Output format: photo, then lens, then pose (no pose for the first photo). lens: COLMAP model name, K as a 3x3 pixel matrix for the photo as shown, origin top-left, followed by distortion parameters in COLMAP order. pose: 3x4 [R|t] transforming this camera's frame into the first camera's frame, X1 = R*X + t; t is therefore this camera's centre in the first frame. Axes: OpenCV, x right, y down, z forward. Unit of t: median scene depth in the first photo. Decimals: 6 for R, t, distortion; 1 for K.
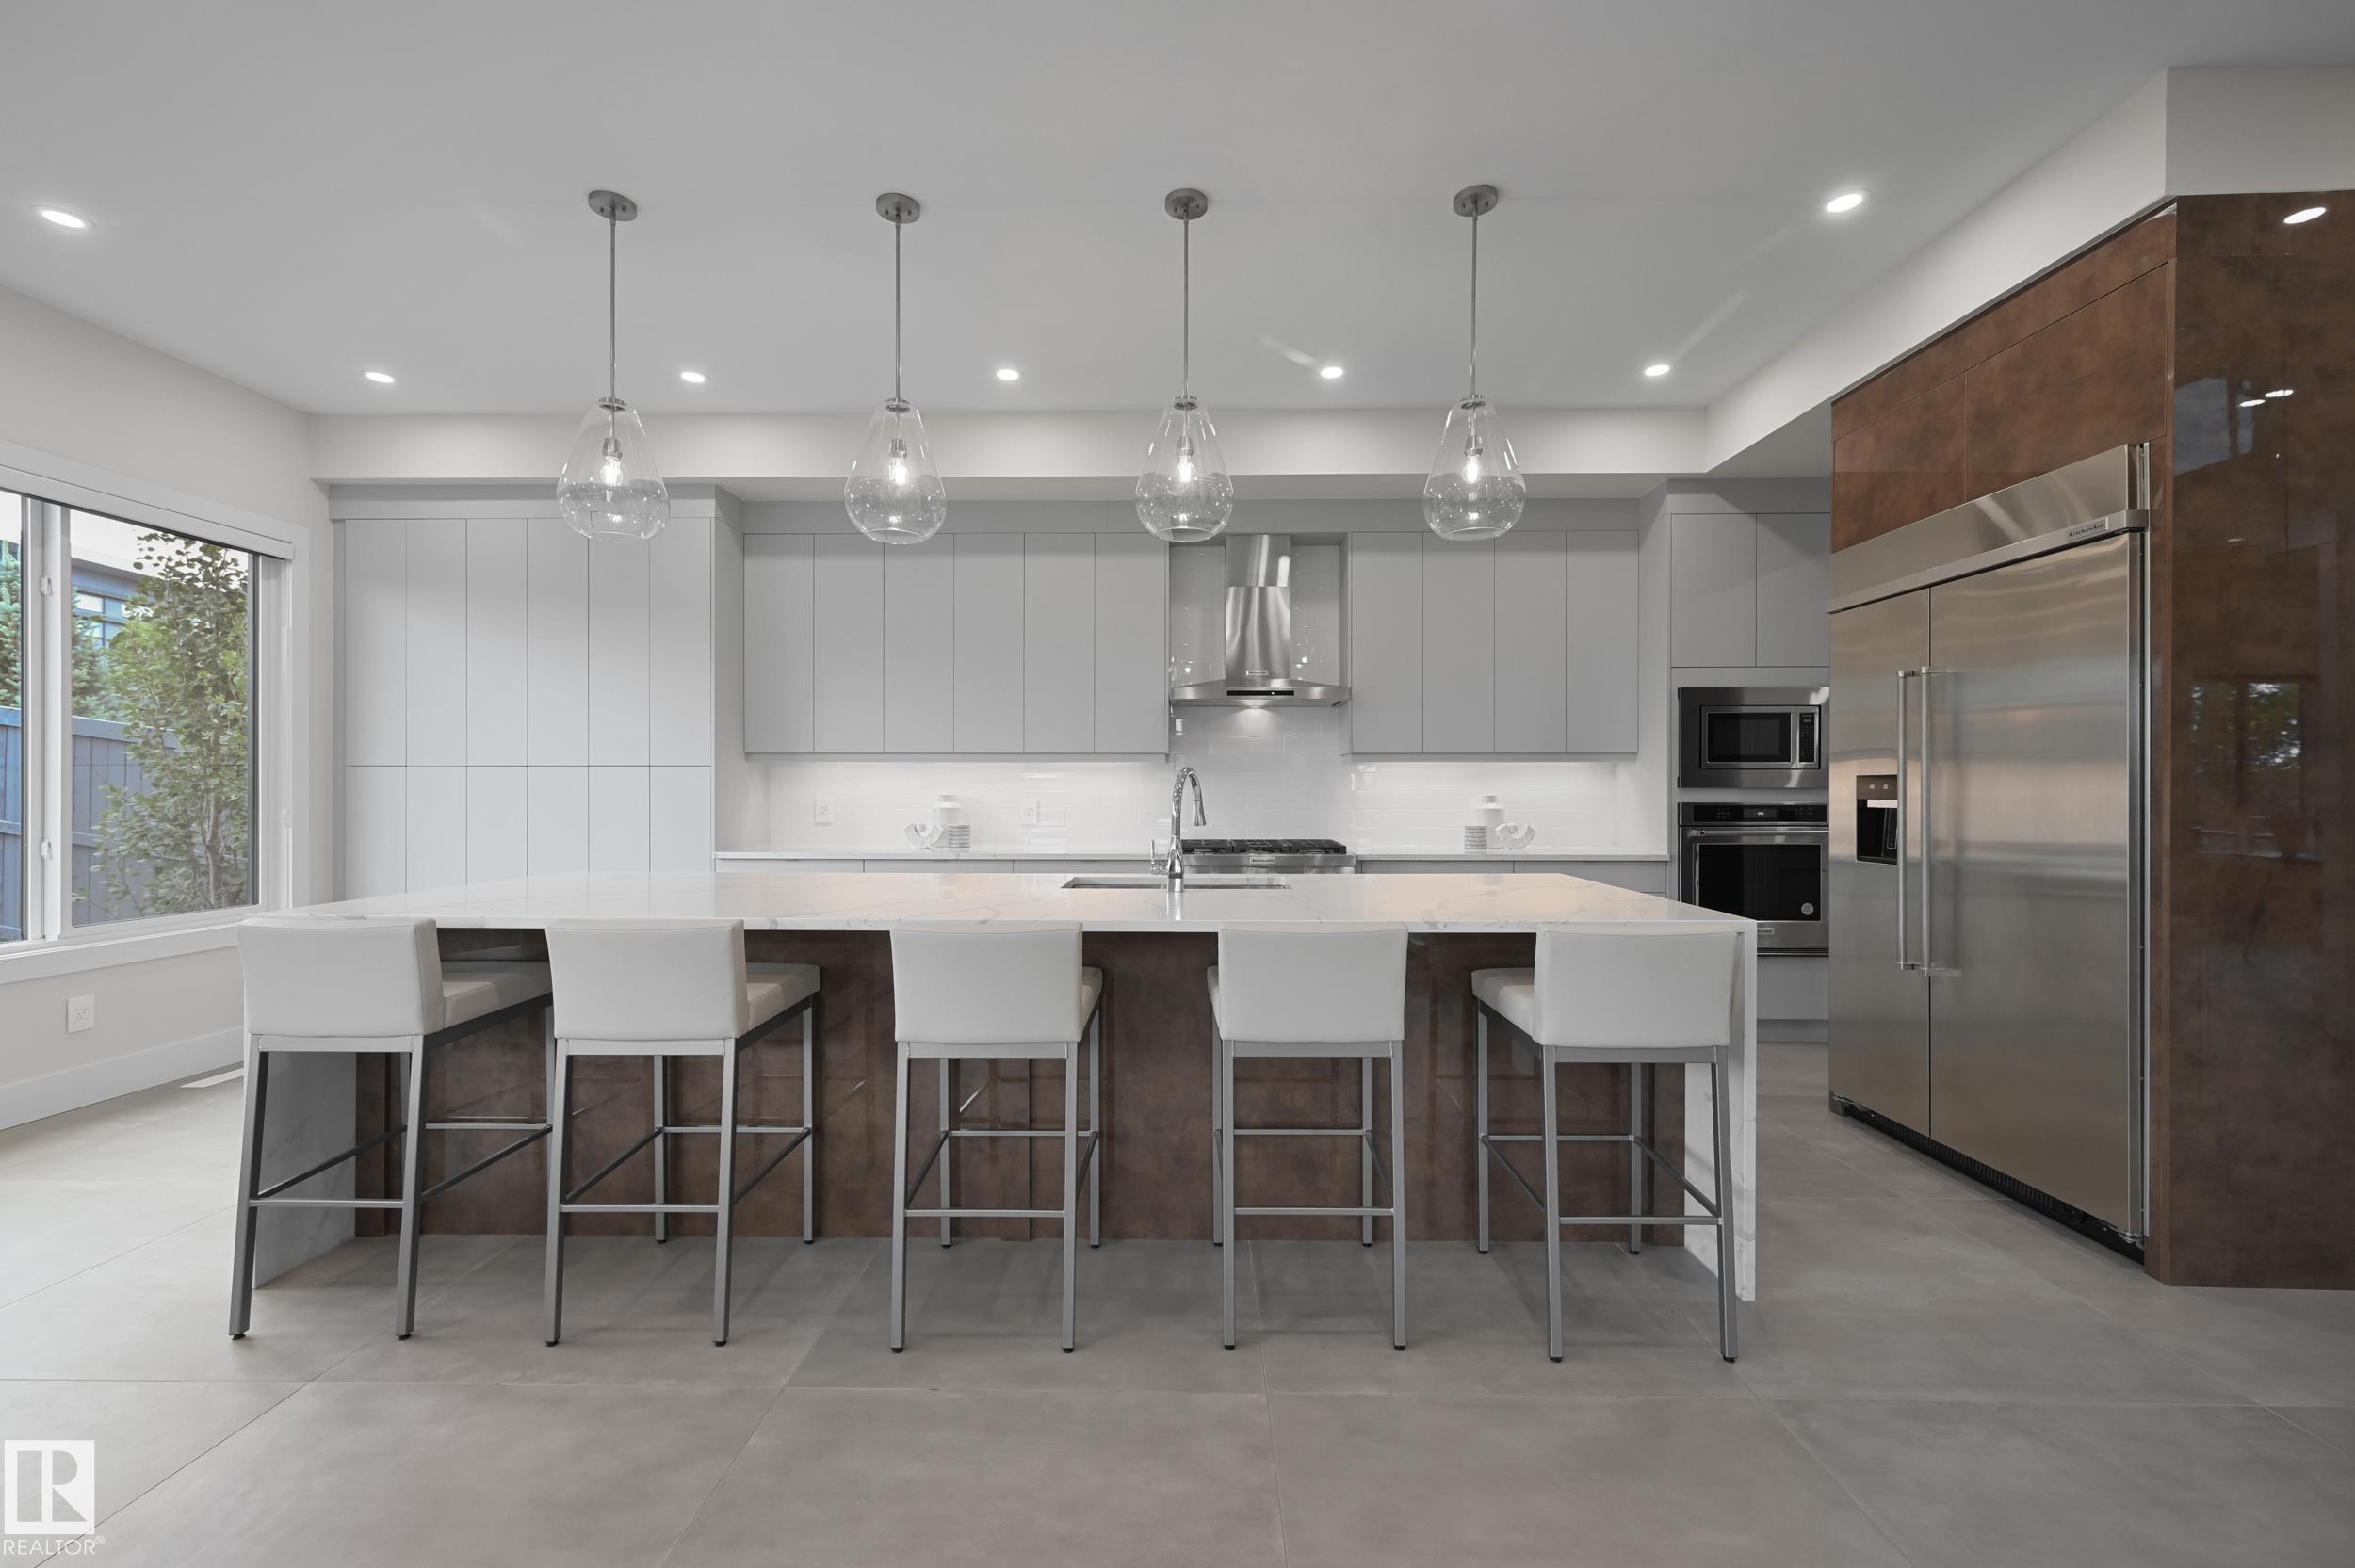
lens RADIAL K [[982.3, 0, 1183.2], [0, 982.3, 785.2], [0, 0, 1]] dist [0.003185, 0.000089]
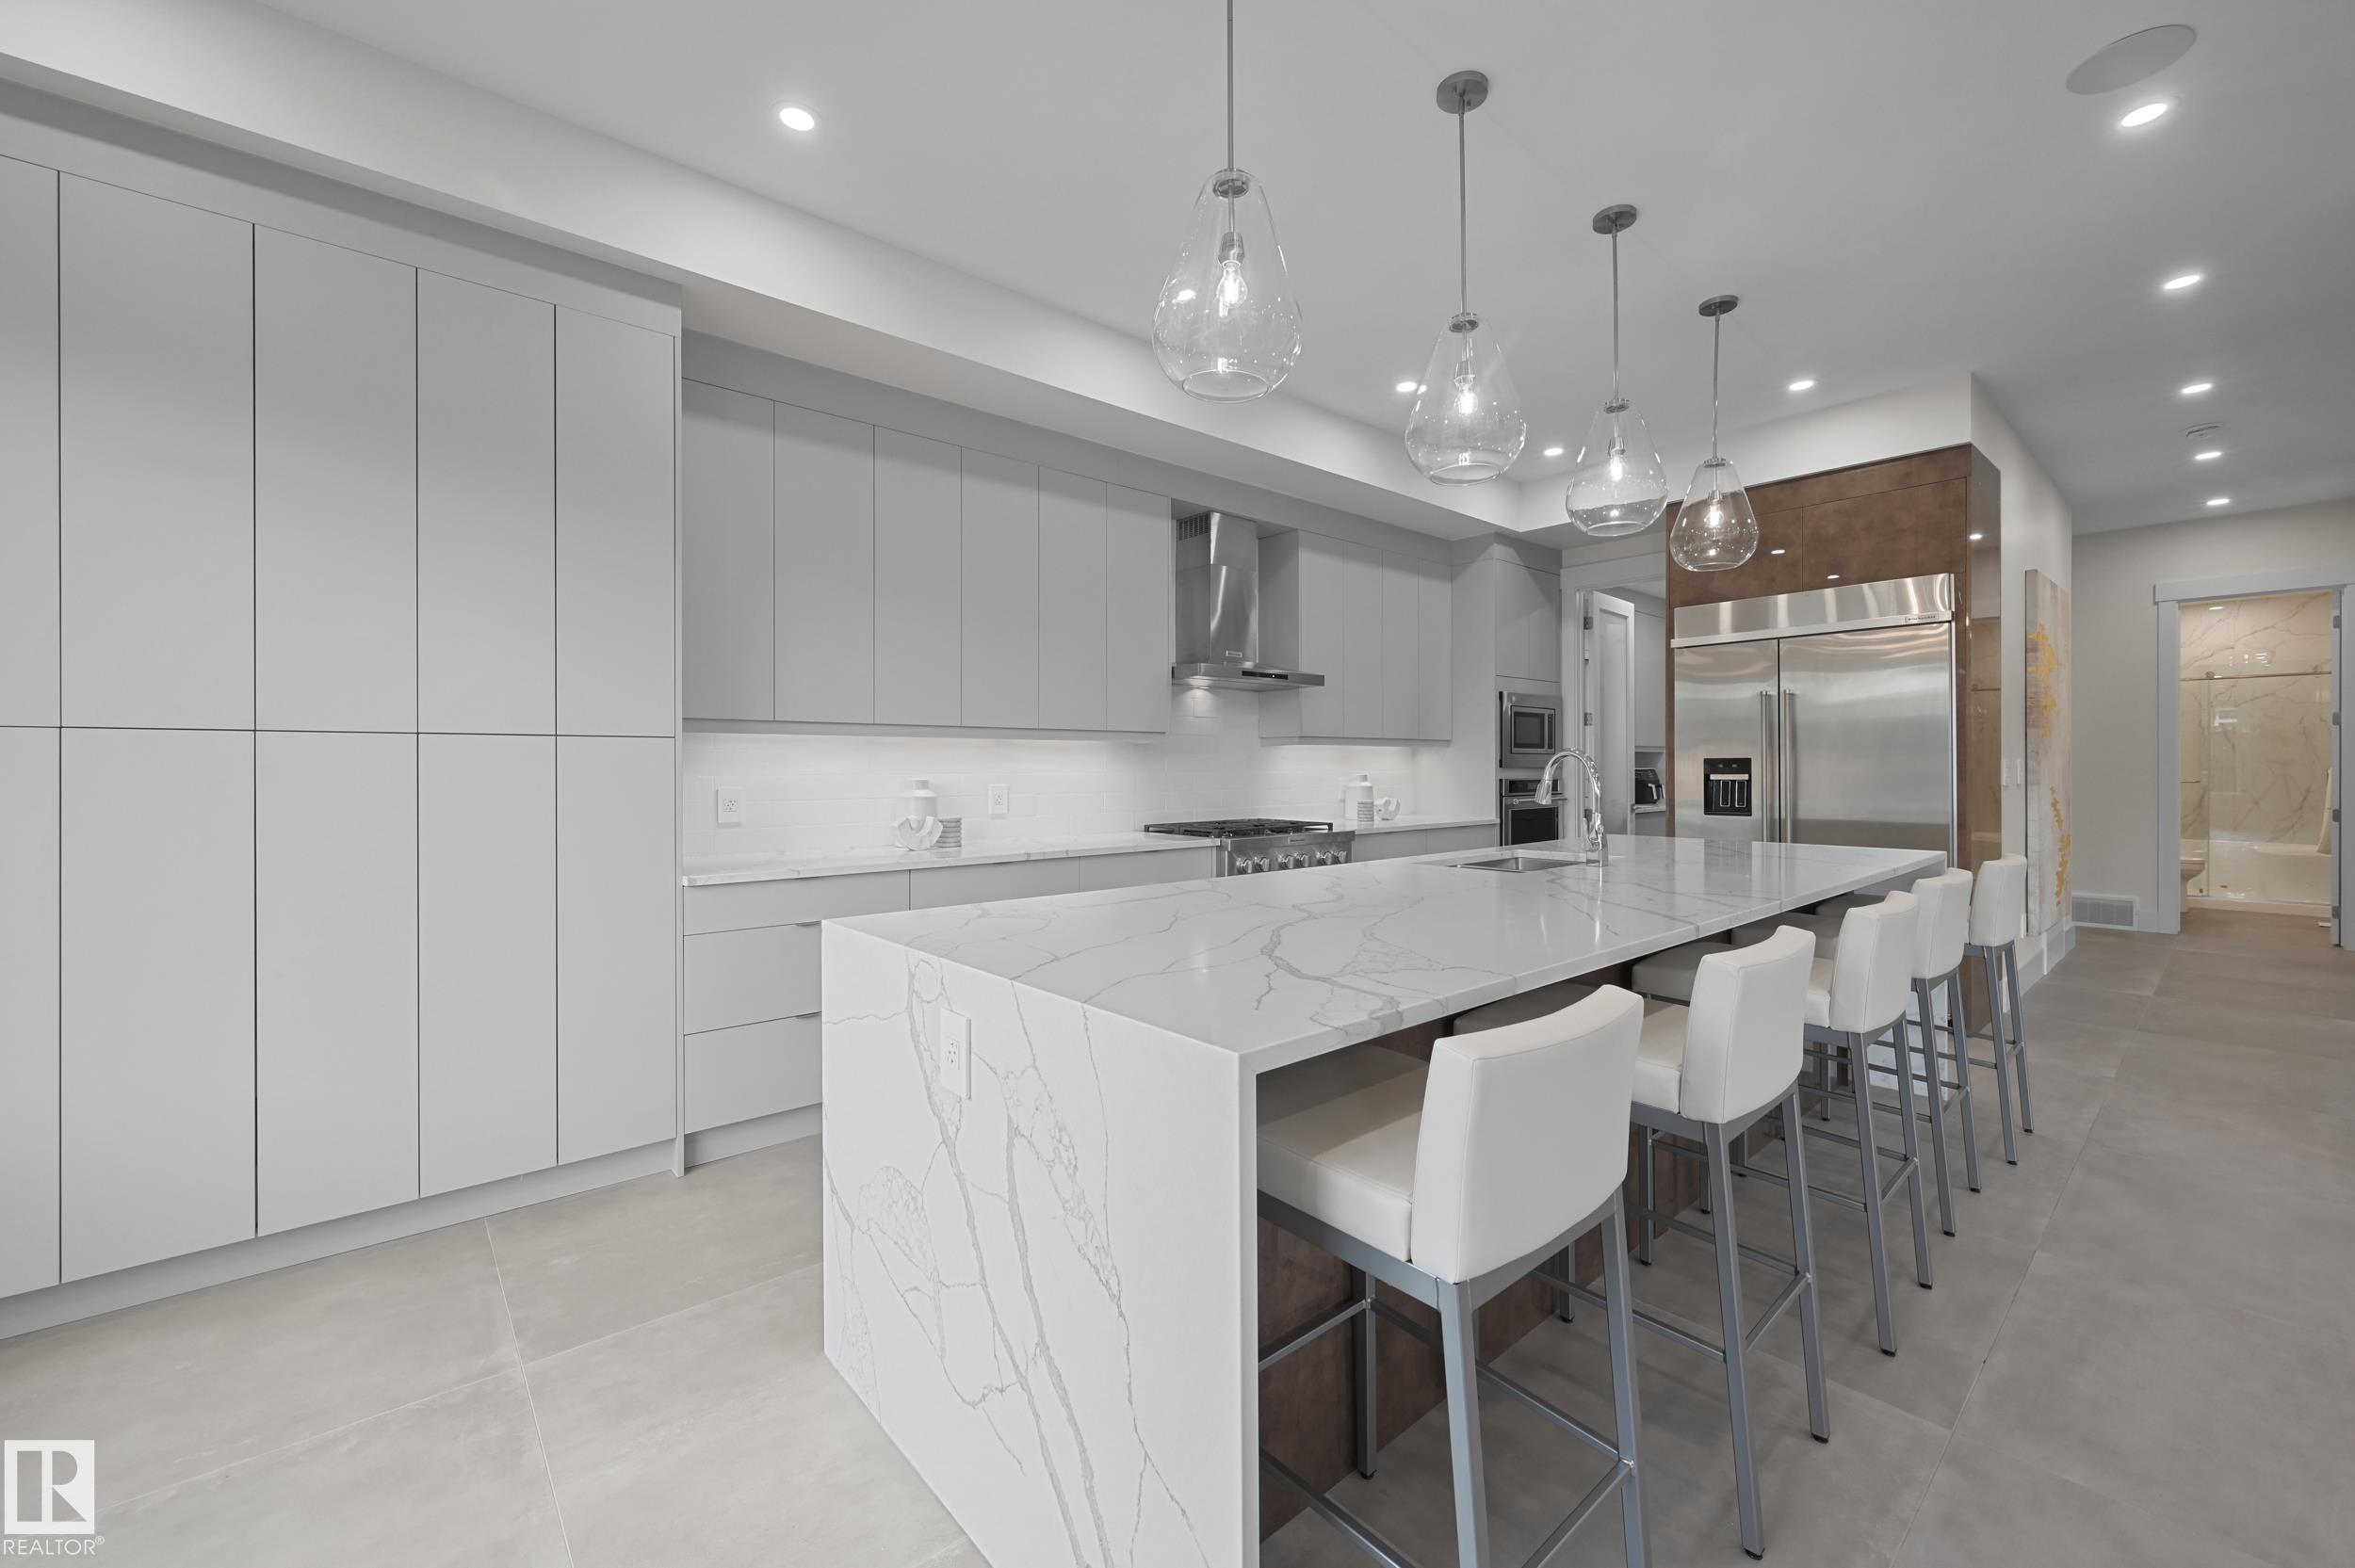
lens RADIAL K [[926.2, 0, 1181.3], [0, 926.2, 771.8], [0, 0, 1]] dist [-0.001138, 0.000021]
pose [[0.746030, -0.007766, 0.665867, -0.862293], [0.004216, 0.999967, 0.006939, -0.002816], [-0.665899, -0.002369, 0.746038, 0.482671]]
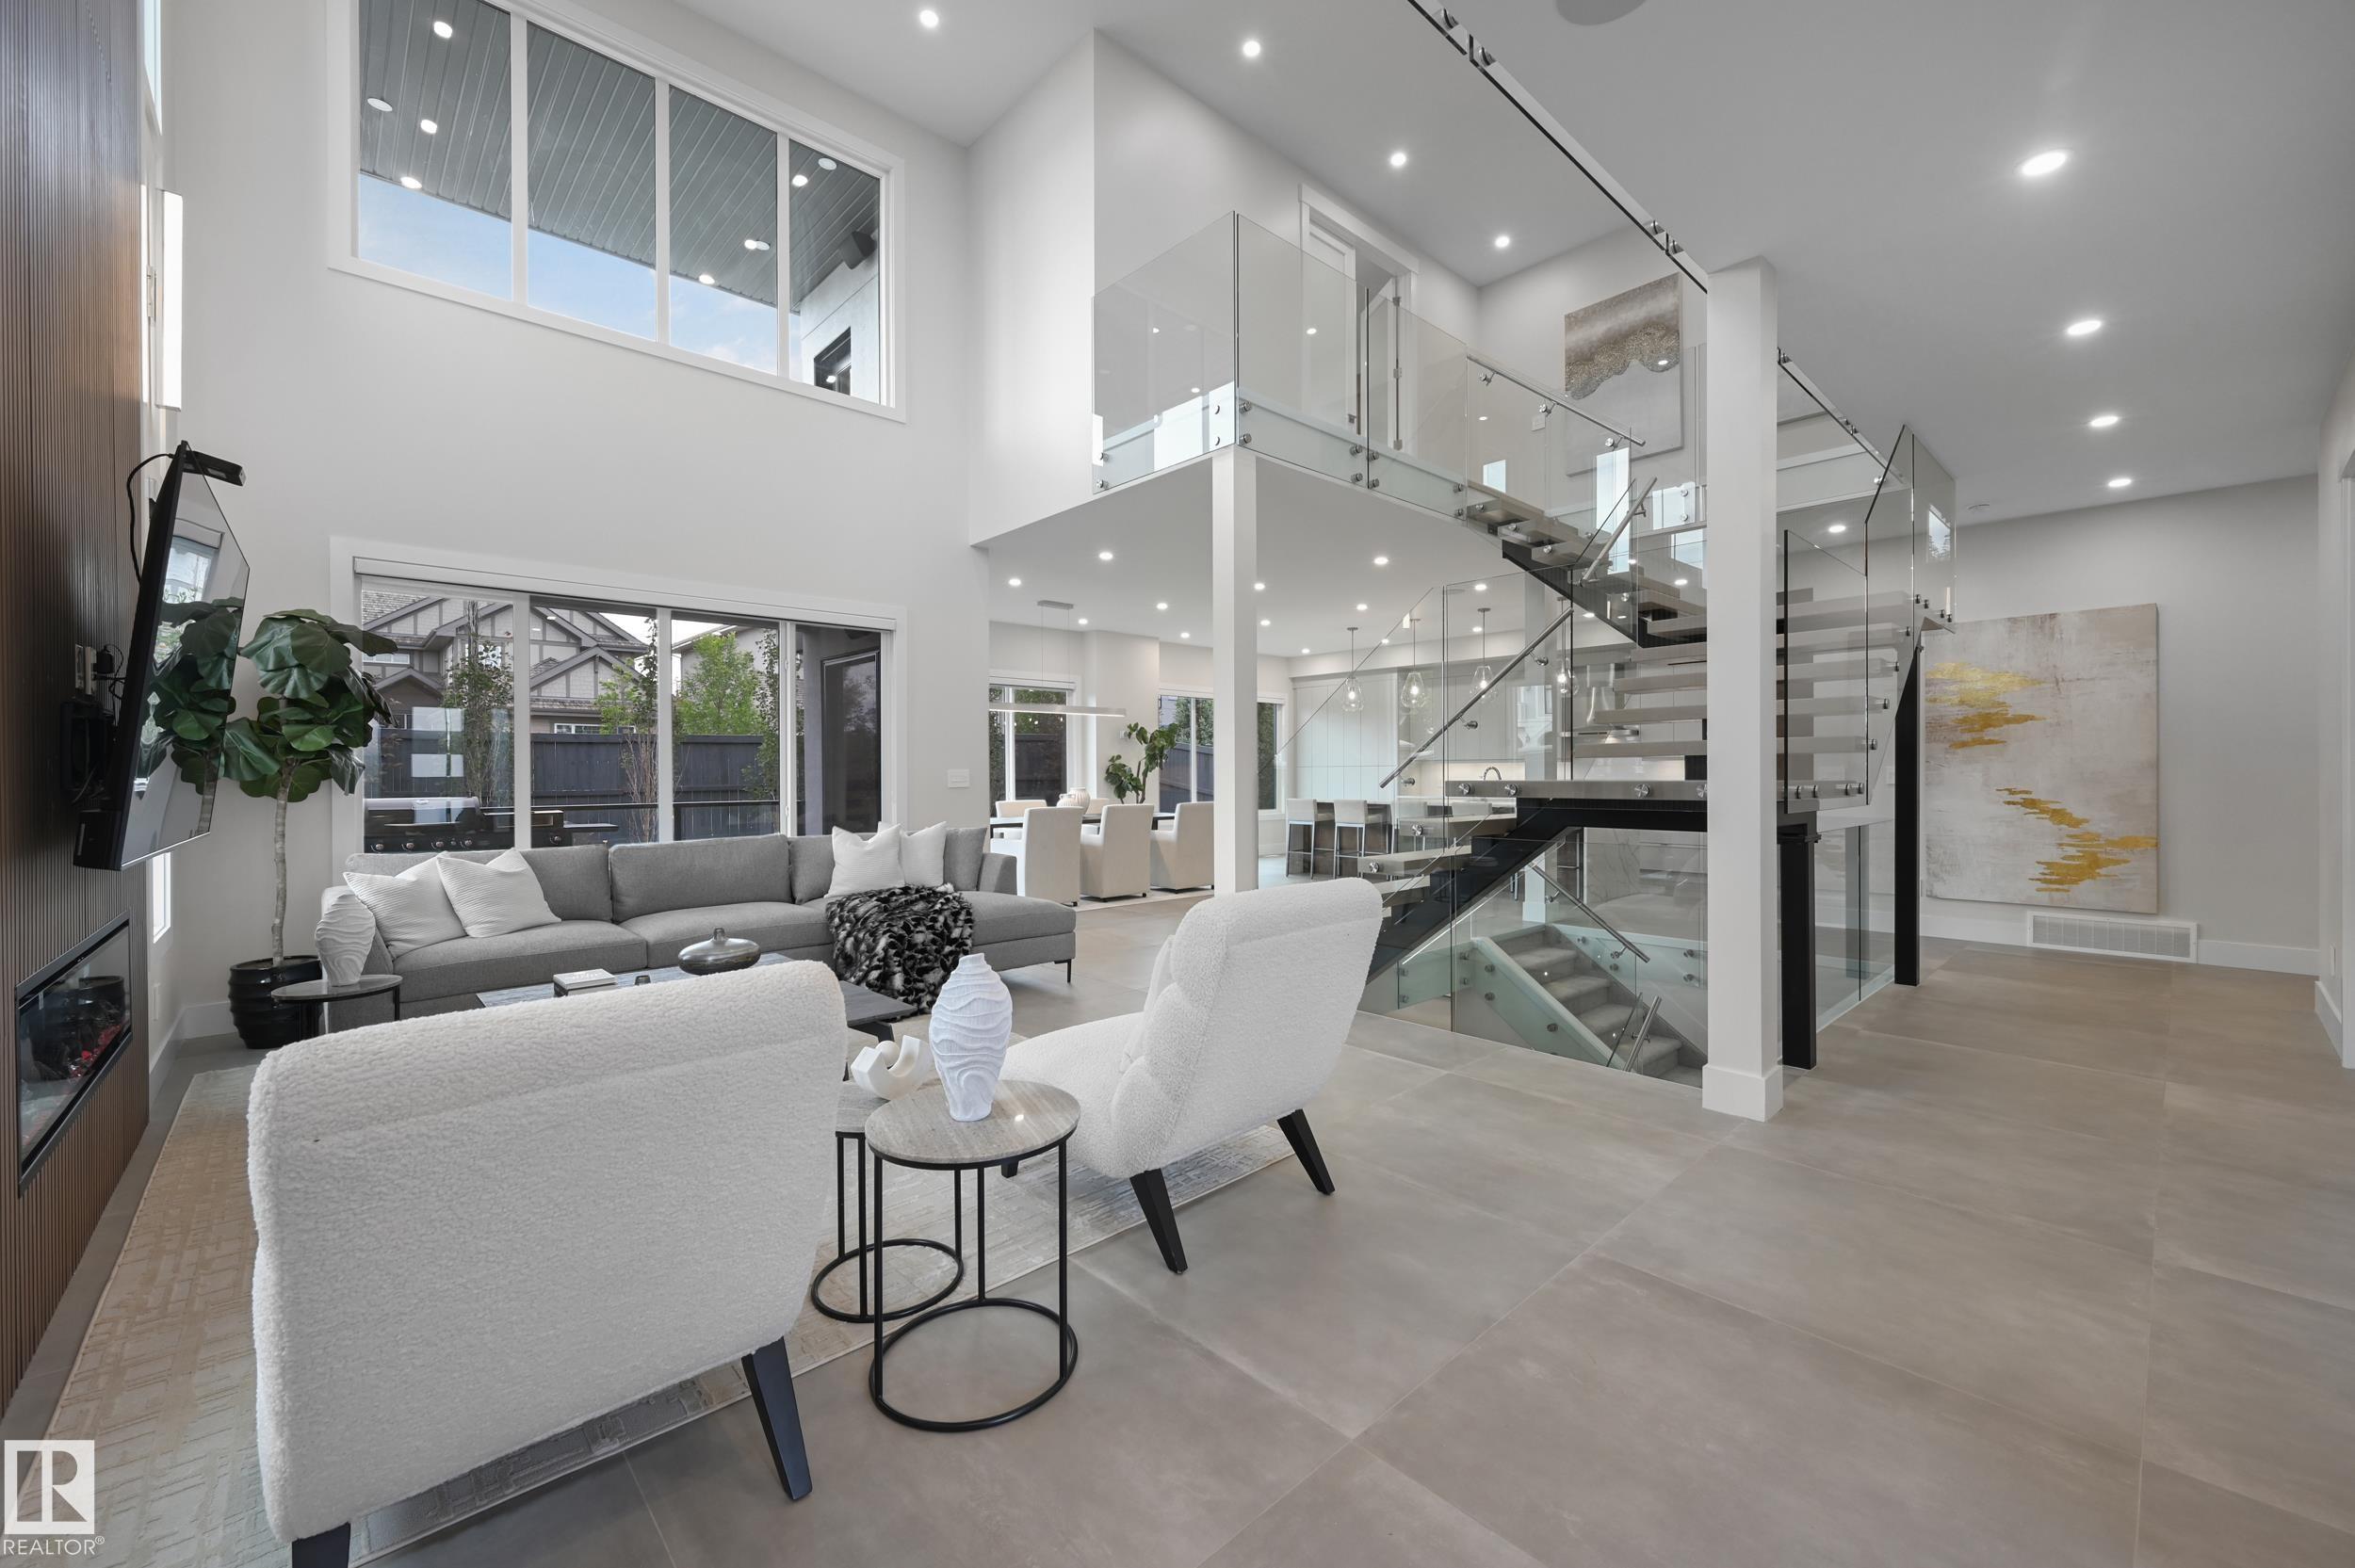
lens RADIAL K [[926.2, 0, 1183.1], [0, 926.2, 780.4], [0, 0, 1]] dist [-0.001138, 0.000021]
pose [[0.688518, -0.002312, -0.725215, 1.427756], [0.004216, 0.999991, 0.000815, 0.021393], [0.725207, -0.003619, 0.688522, -1.778522]]
